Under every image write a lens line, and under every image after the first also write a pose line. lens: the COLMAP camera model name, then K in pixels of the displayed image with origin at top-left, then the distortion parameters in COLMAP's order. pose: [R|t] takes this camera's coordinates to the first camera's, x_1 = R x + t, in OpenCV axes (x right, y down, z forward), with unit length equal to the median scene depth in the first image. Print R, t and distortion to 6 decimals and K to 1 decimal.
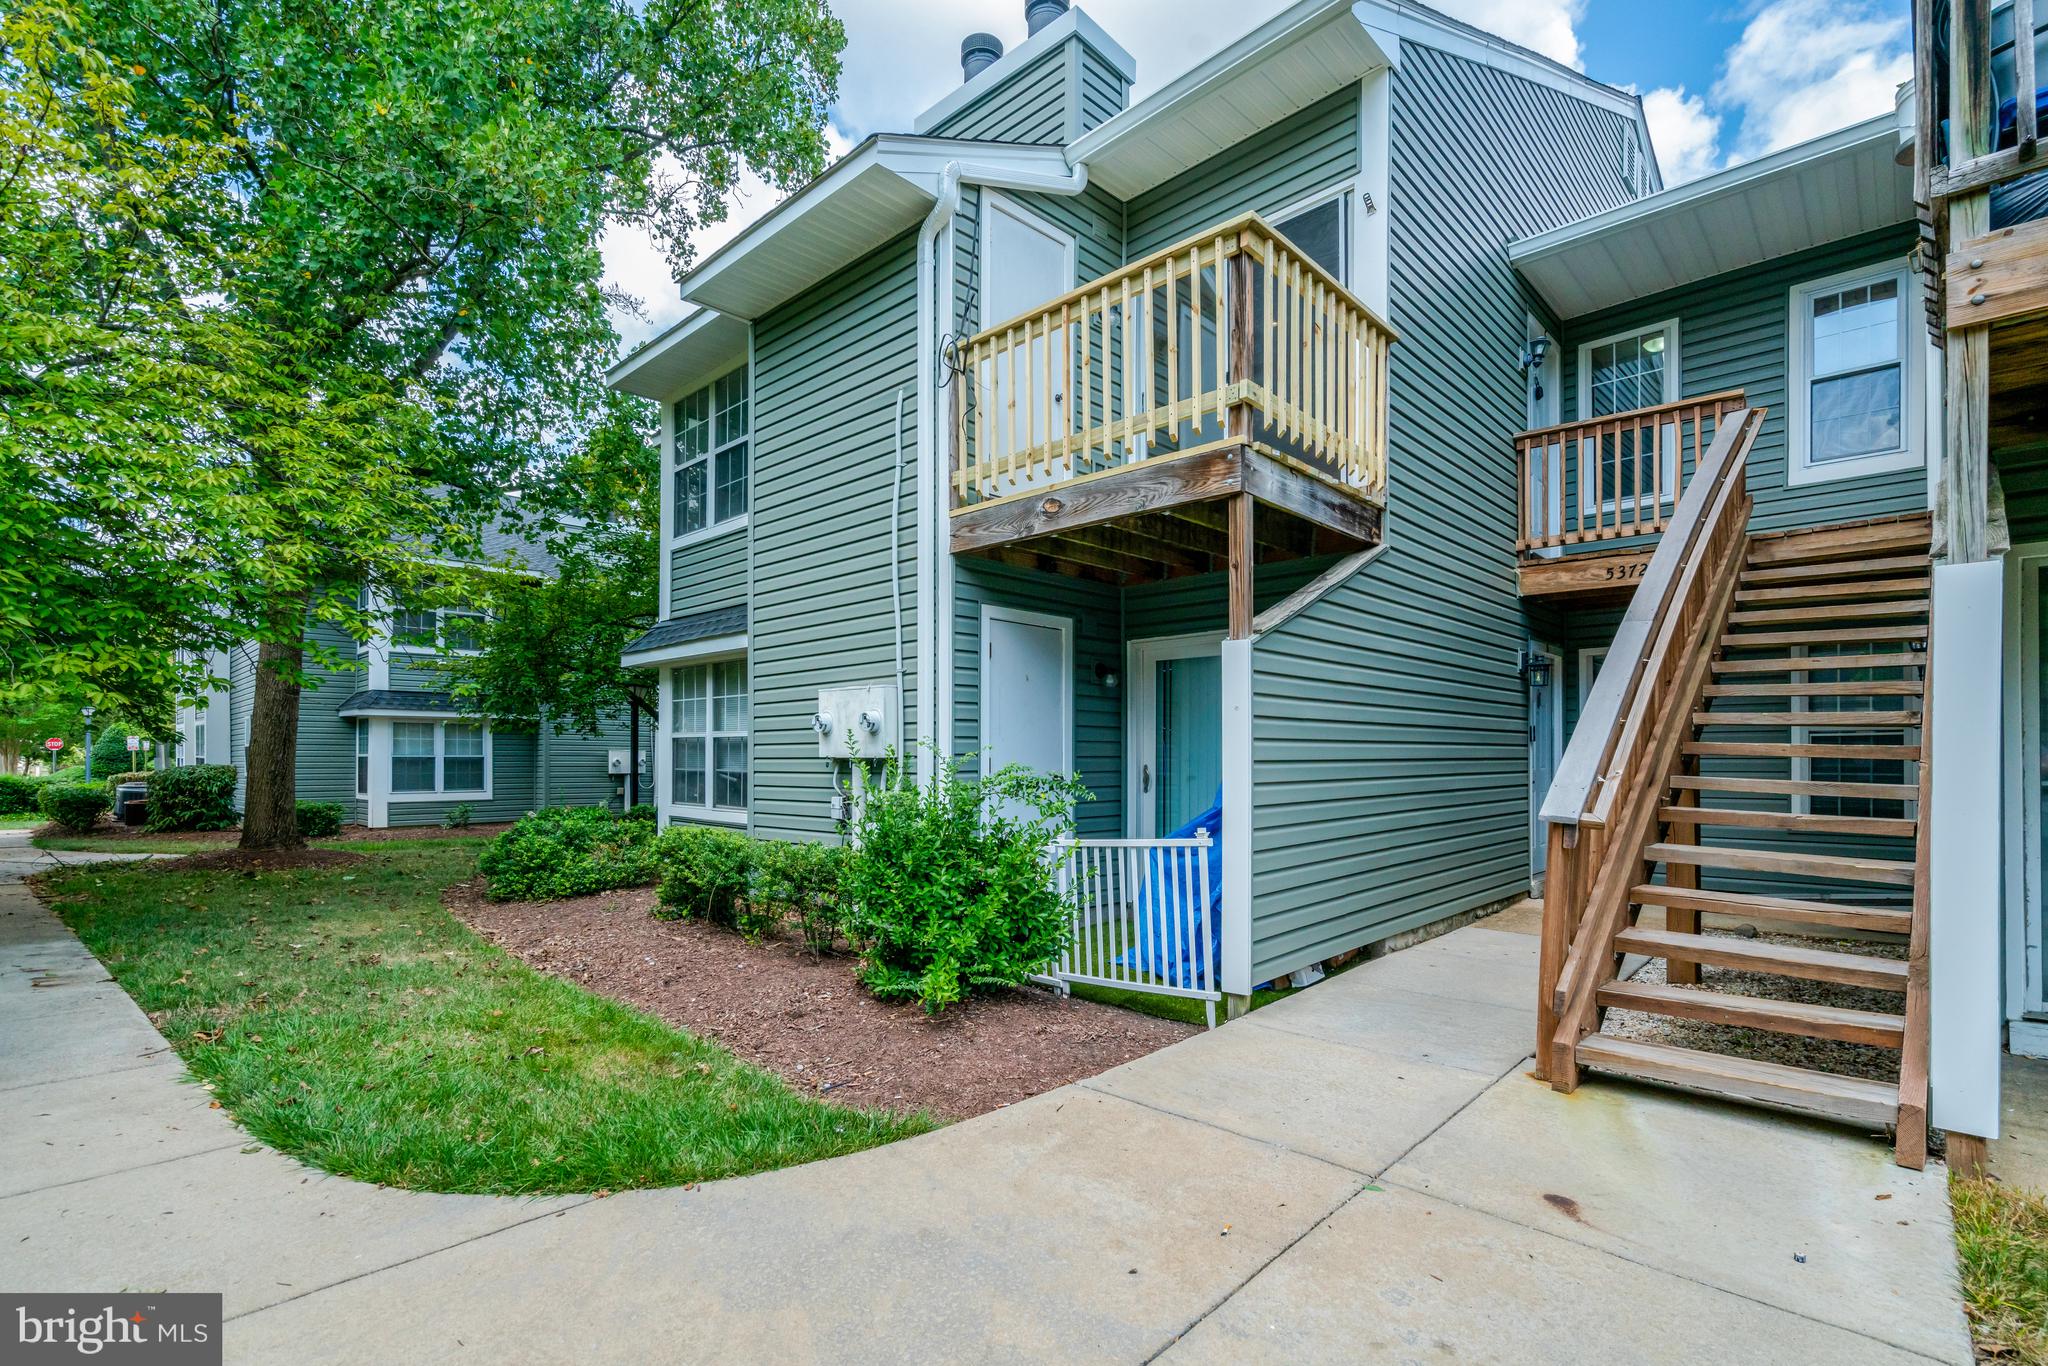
lens RADIAL K [[954.2, 0, 1125.6], [0, 954.2, 757.1], [0, 0, 1]] dist [-0.034208, 0.009854]
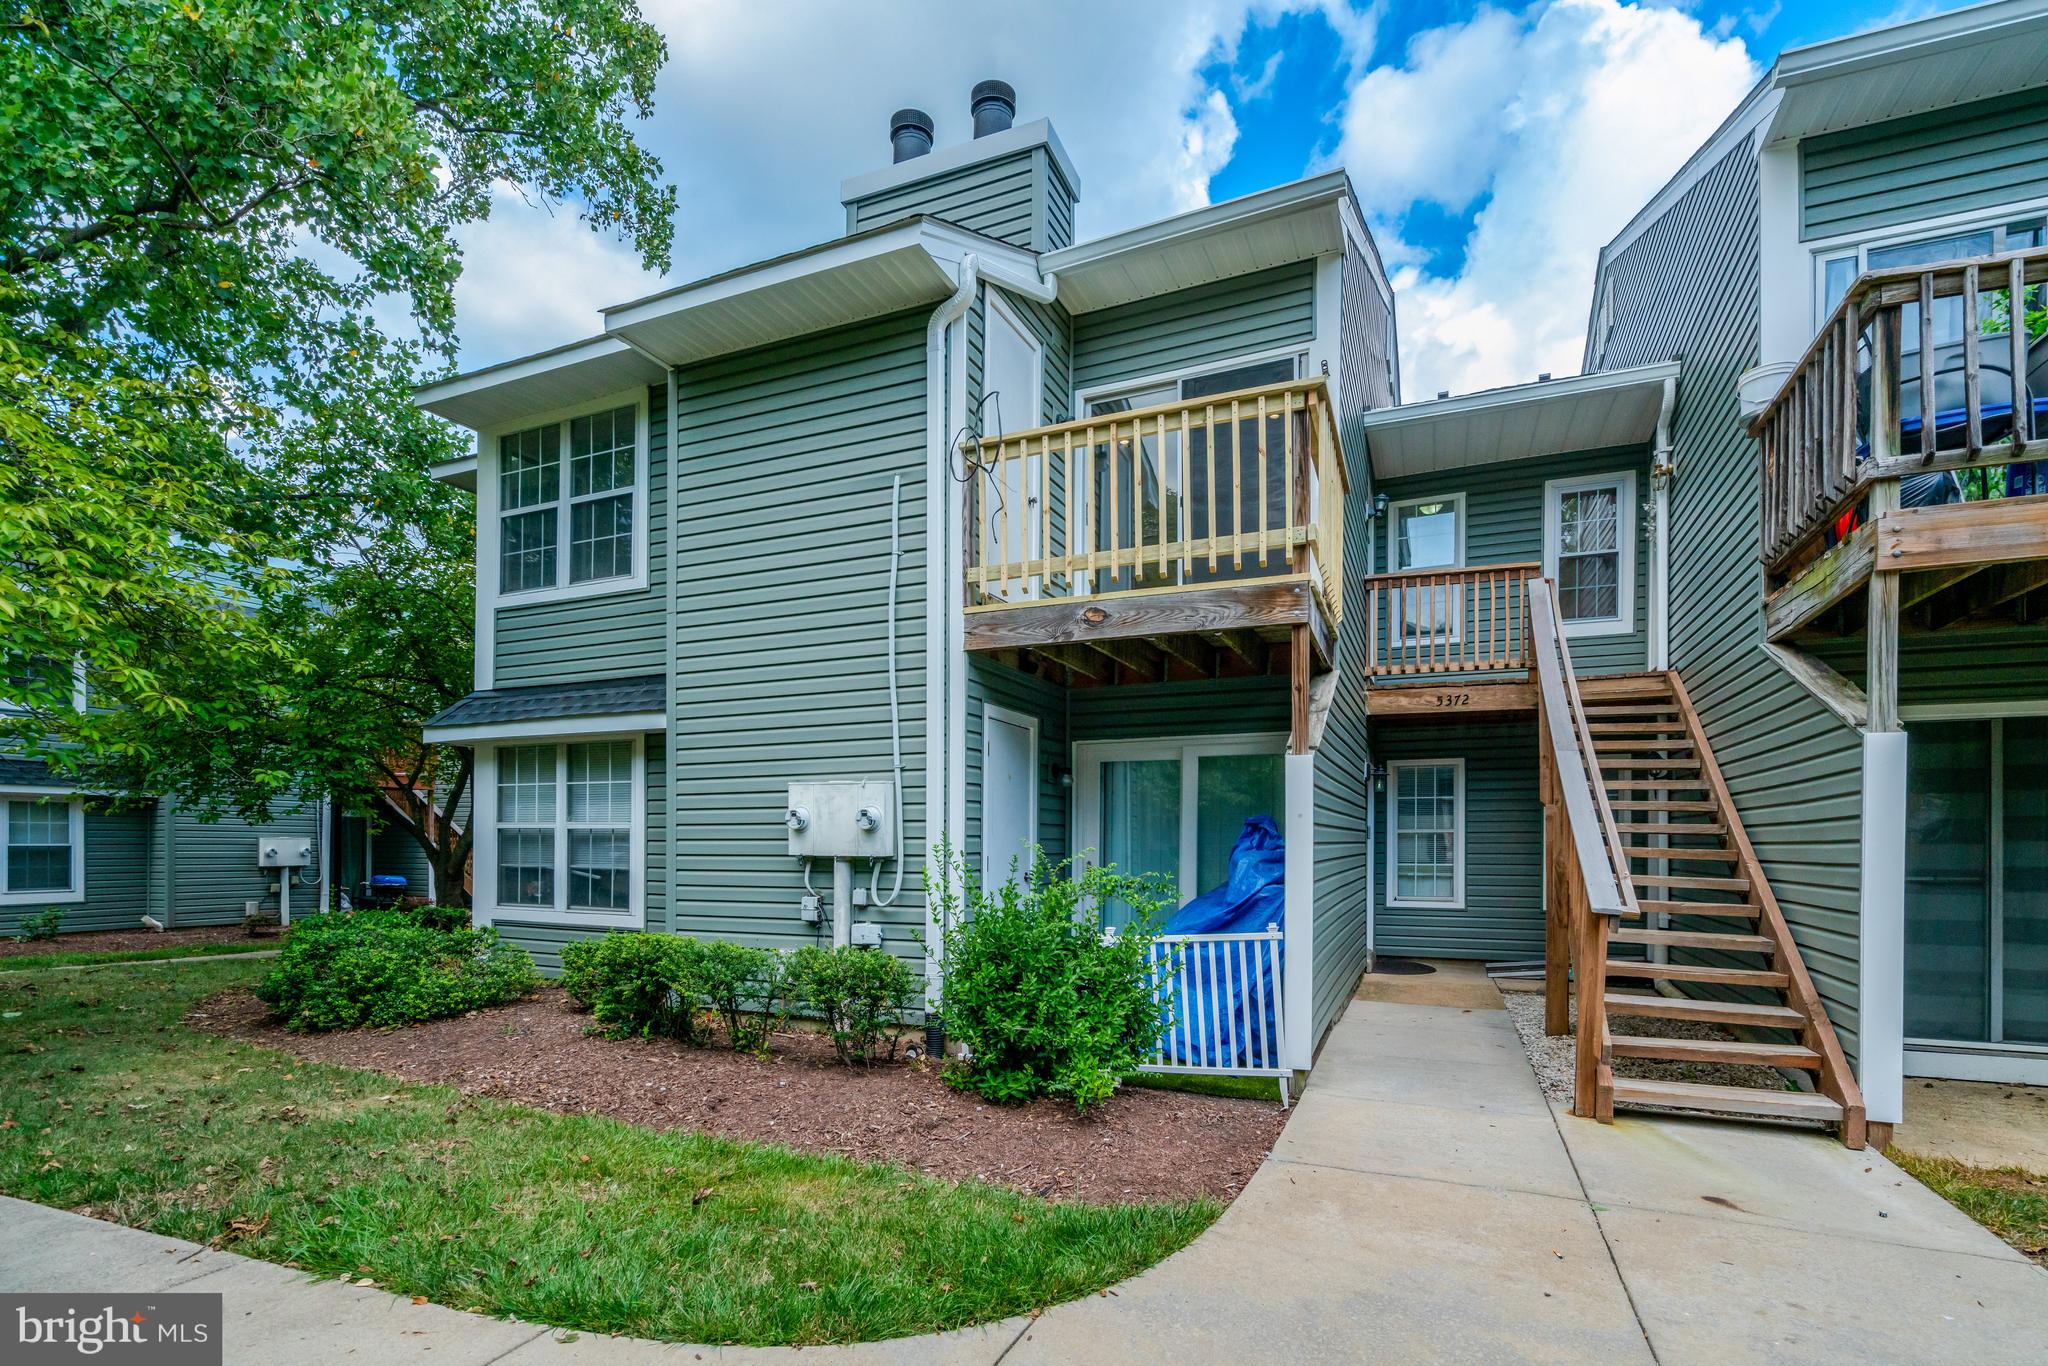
lens RADIAL K [[954.2, 0, 1103.9], [0, 954.2, 845.7], [0, 0, 1]] dist [-0.034208, 0.009854]
pose [[0.939187, 0.004966, 0.343372, -0.369241], [-0.005407, 0.999985, 0.000327, -0.011529], [-0.343365, -0.002163, 0.939200, 0.020405]]
